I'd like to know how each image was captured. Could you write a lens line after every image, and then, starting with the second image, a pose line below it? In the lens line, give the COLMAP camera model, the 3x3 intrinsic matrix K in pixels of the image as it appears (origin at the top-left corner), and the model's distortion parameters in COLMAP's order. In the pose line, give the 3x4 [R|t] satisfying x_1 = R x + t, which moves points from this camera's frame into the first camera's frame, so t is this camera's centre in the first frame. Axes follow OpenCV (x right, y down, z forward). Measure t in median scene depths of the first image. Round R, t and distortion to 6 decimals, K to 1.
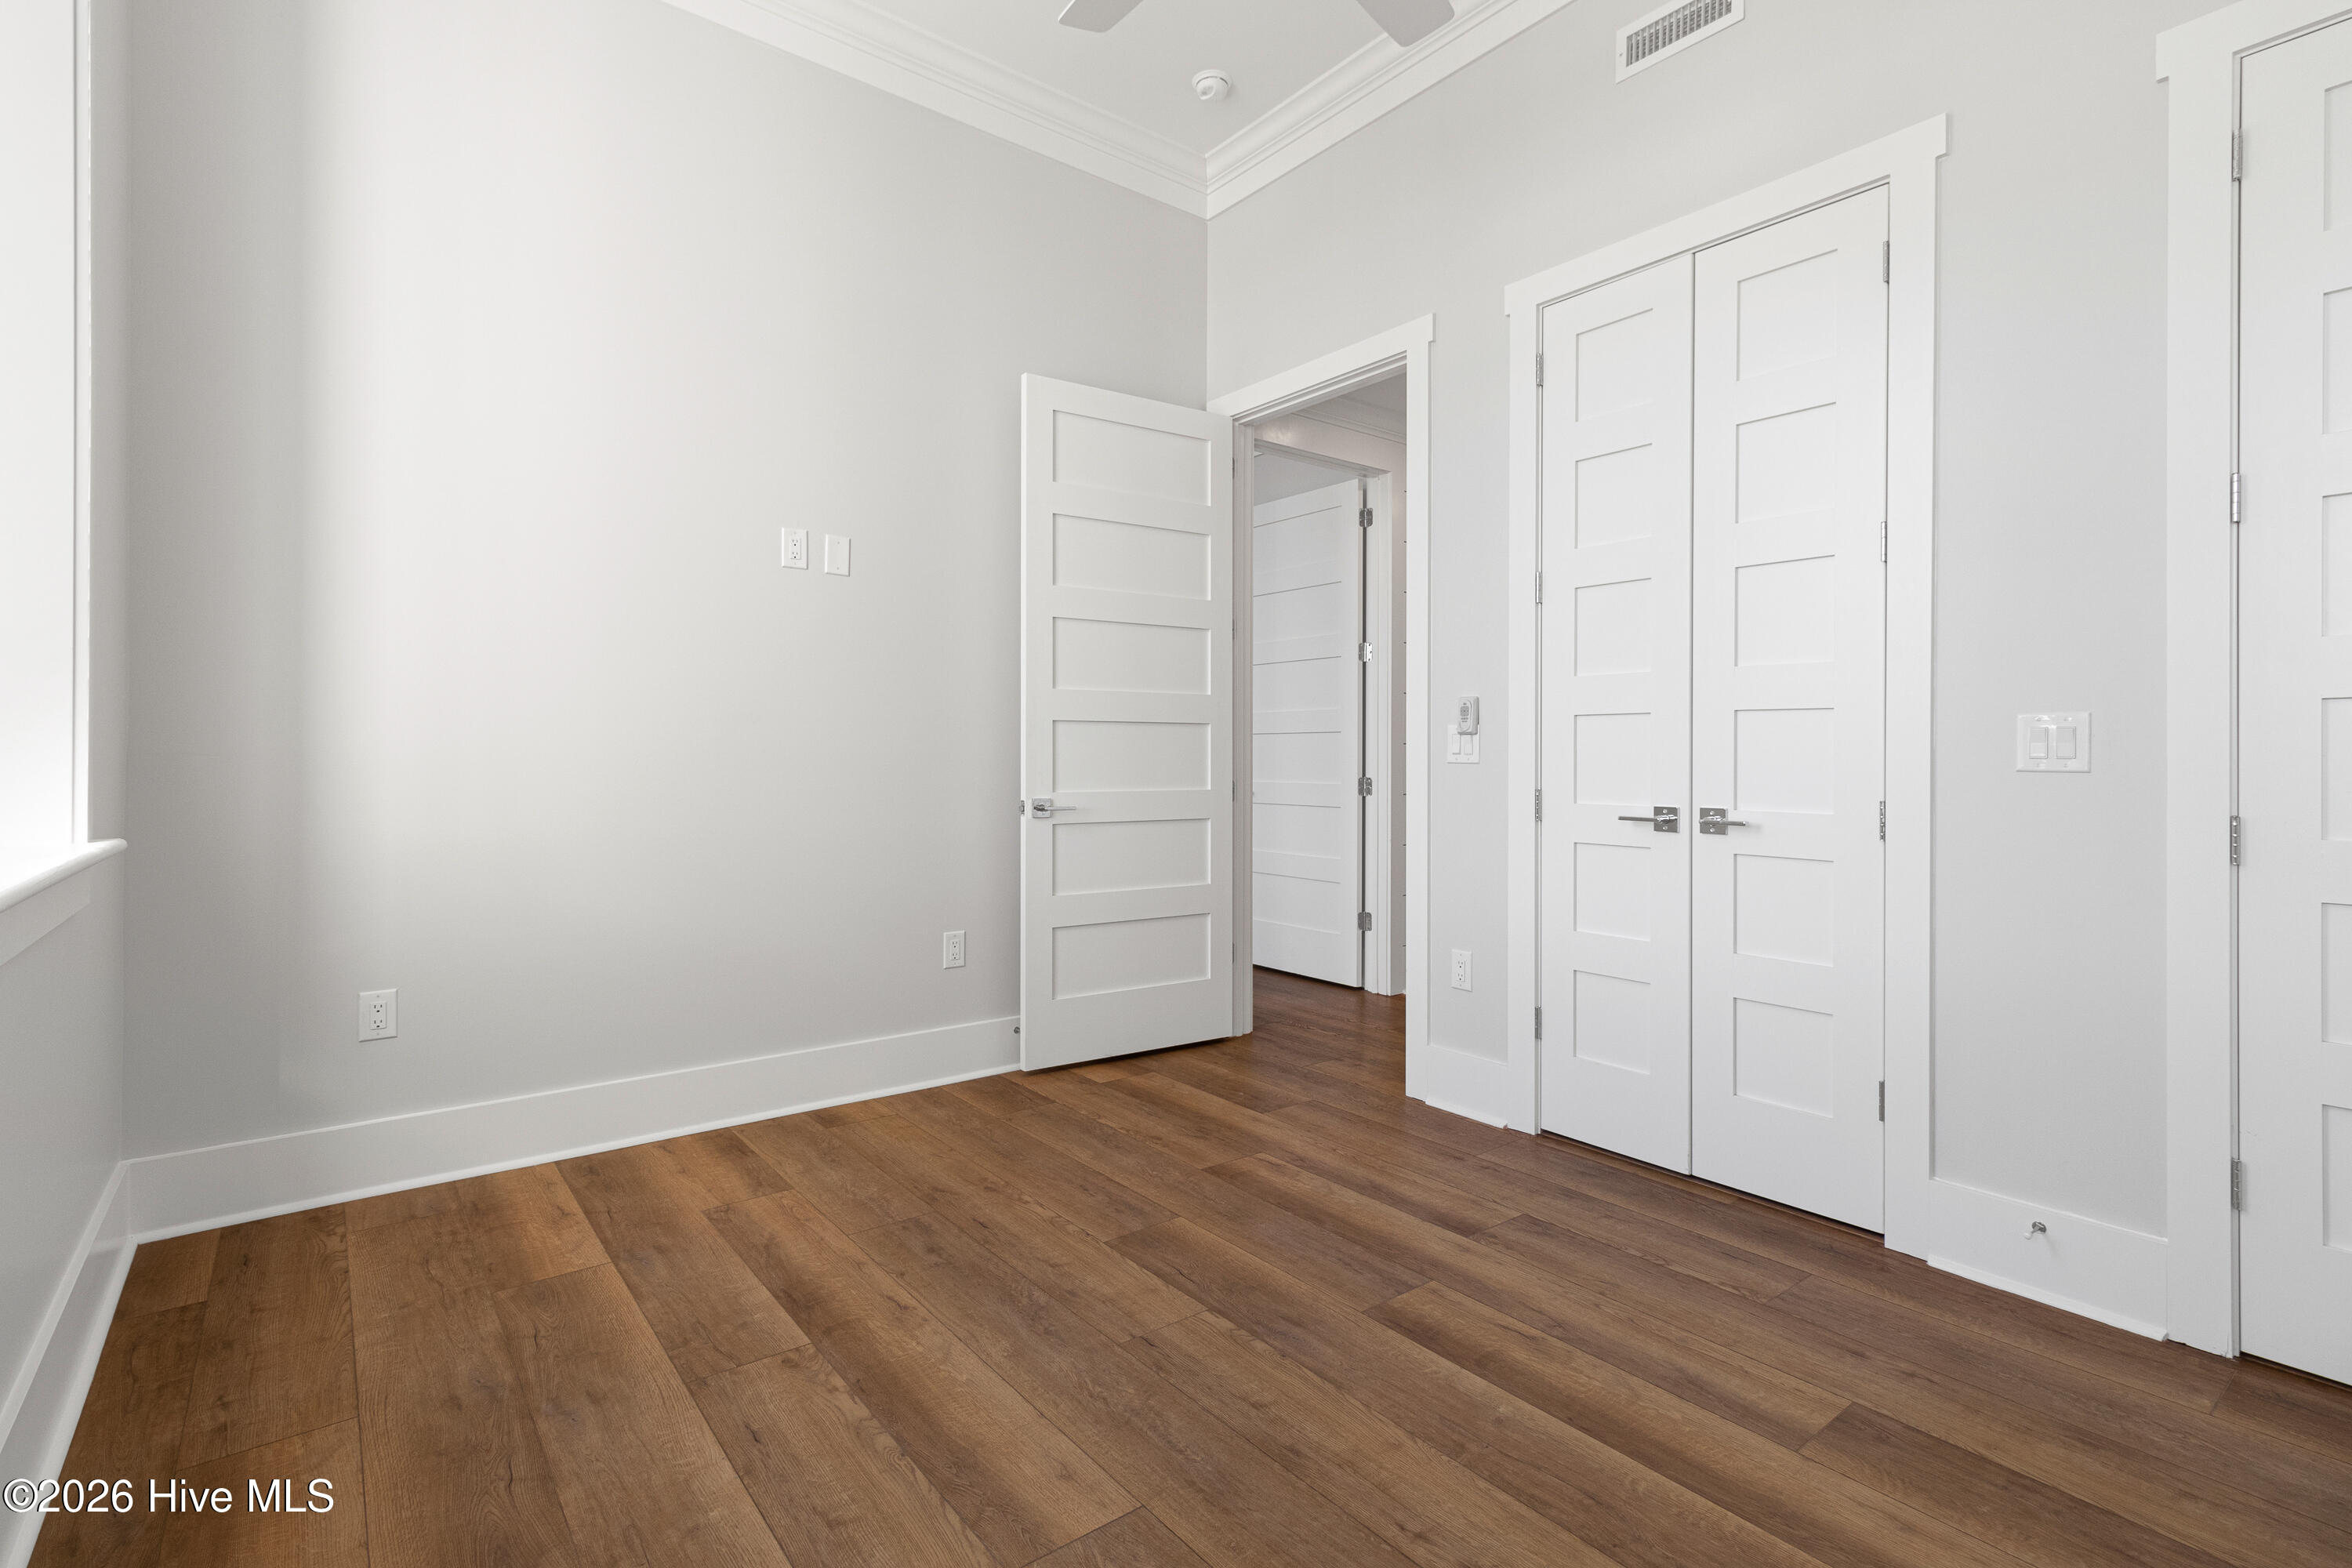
lens RADIAL K [[1104.6, 0, 1170.2], [0, 1104.6, 776.7], [0, 0, 1]] dist [-0.006957, 0.000012]
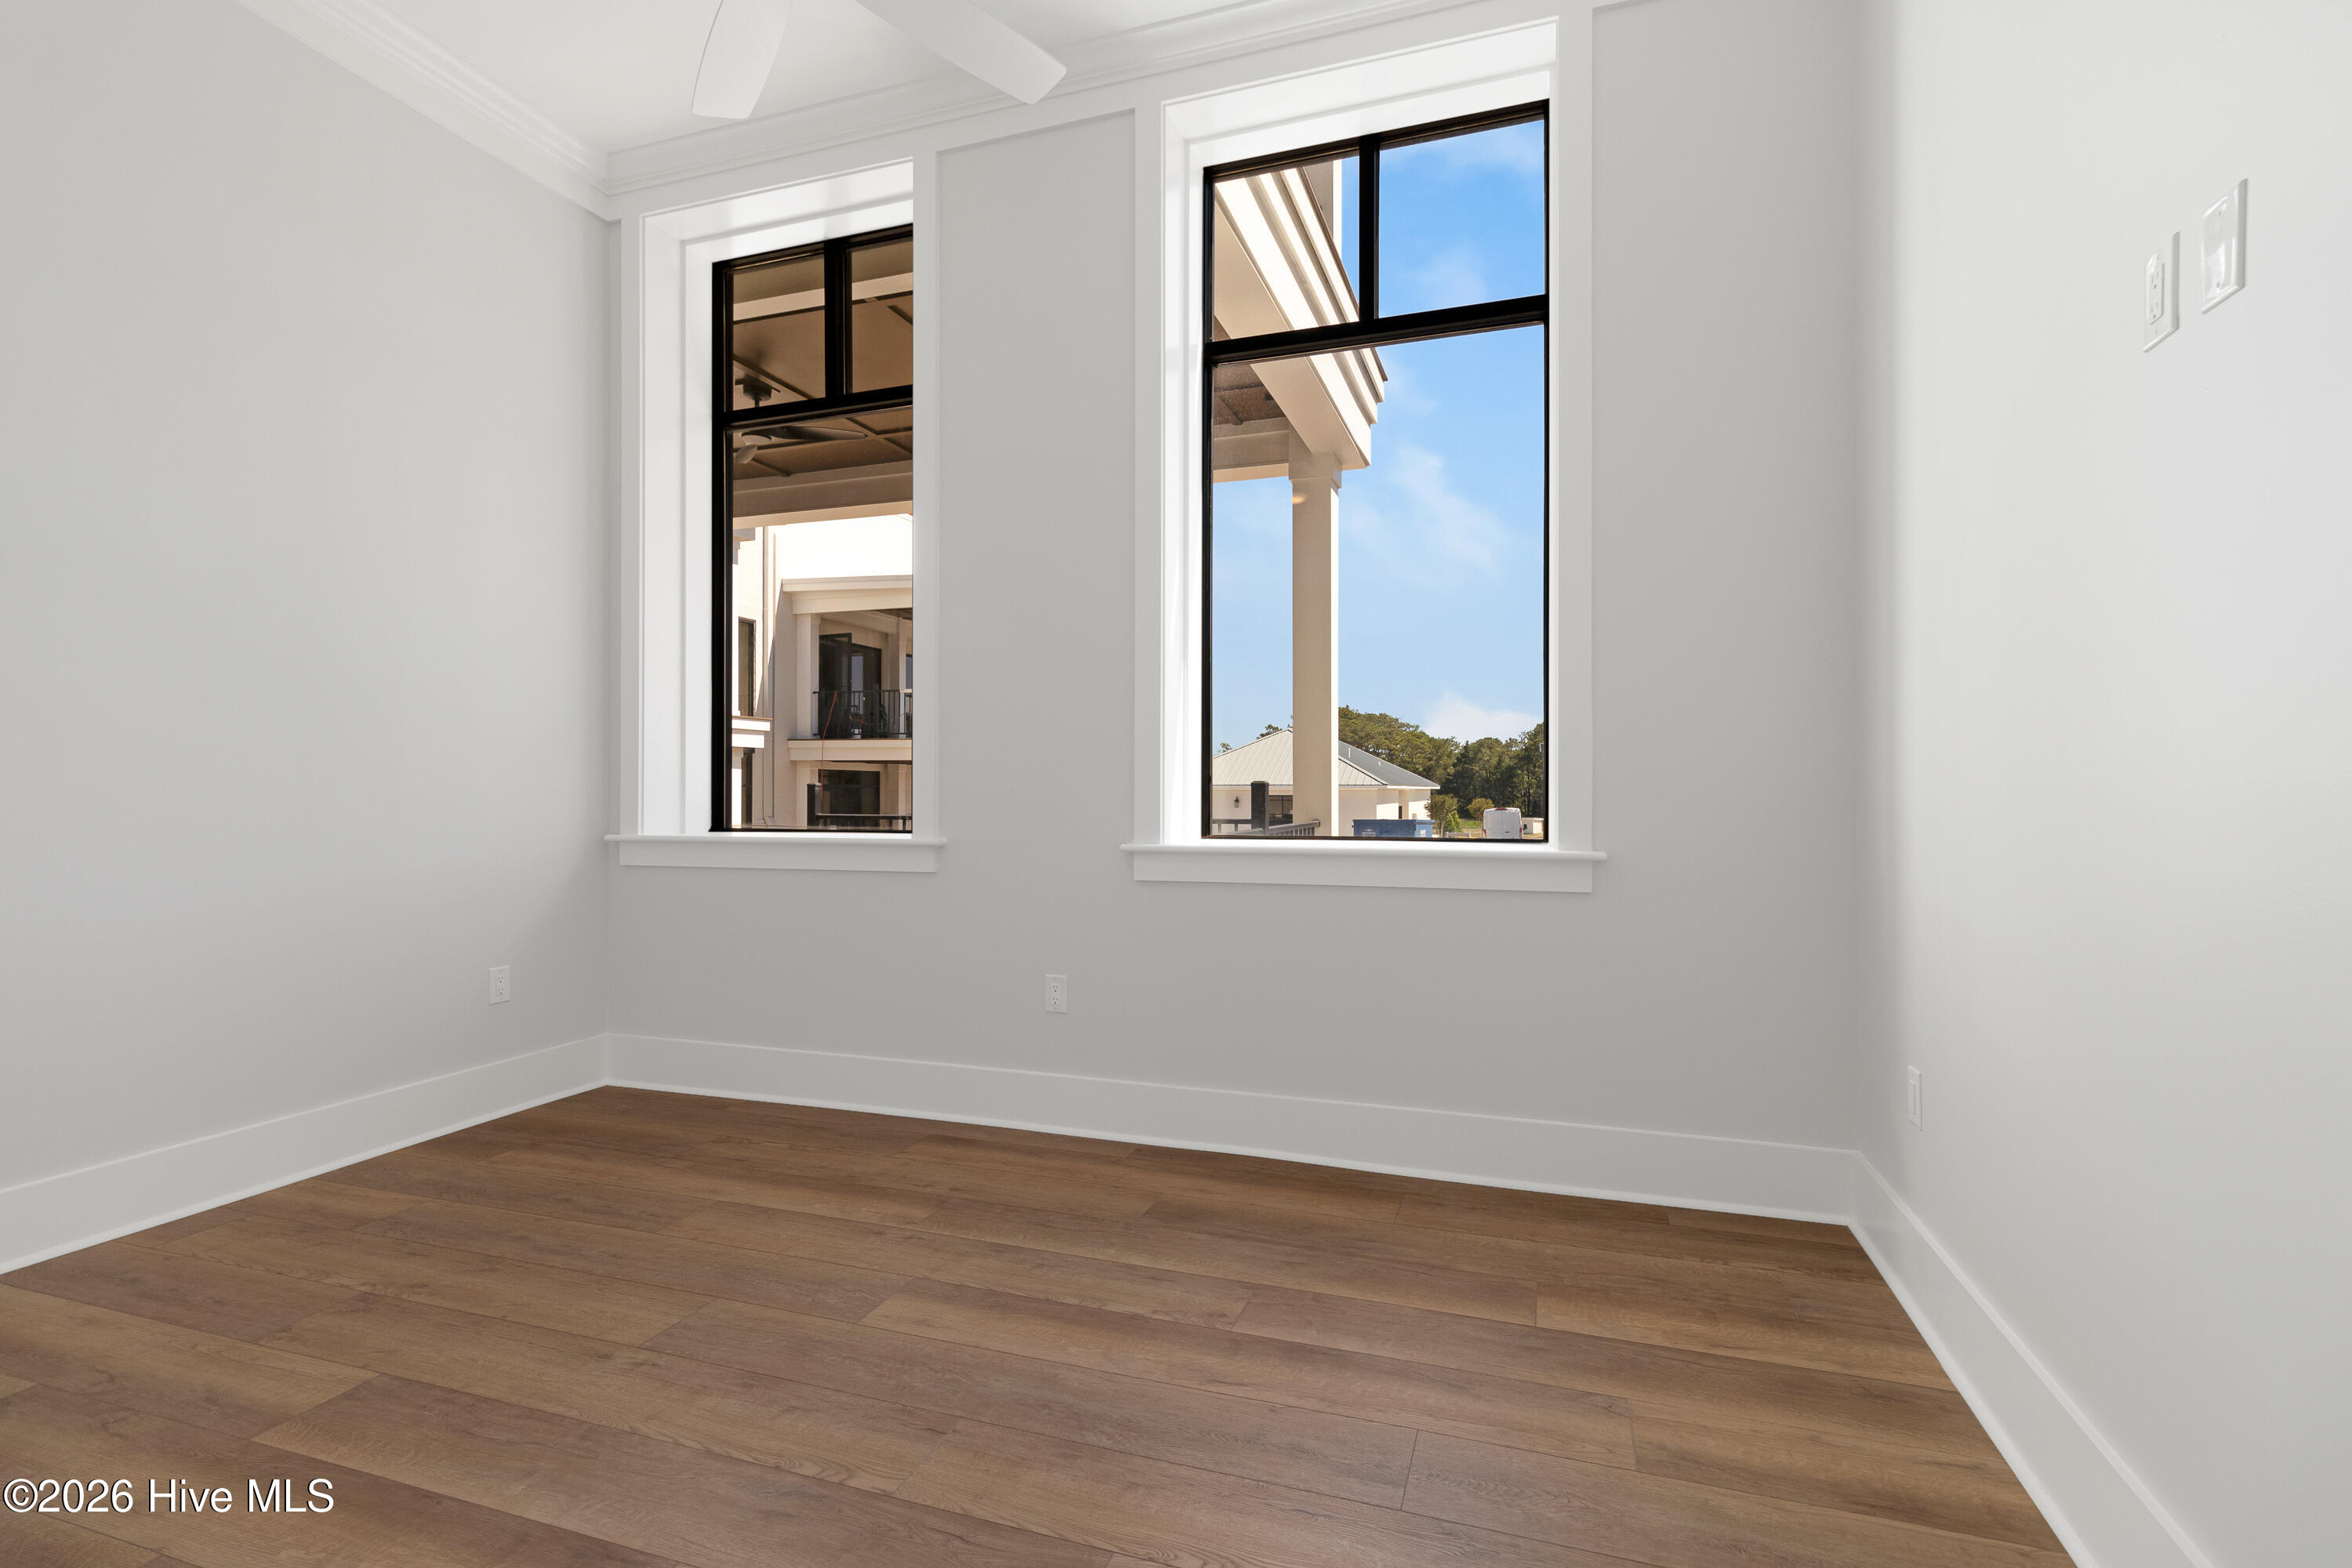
lens RADIAL K [[1104.6, 0, 1170.2], [0, 1104.6, 776.7], [0, 0, 1]] dist [-0.006957, 0.000012]
pose [[-0.843853, -0.013675, -0.536401, 0.310148], [-0.017331, 0.999848, 0.001774, -0.030583], [0.536295, 0.010793, -0.843962, 1.863427]]
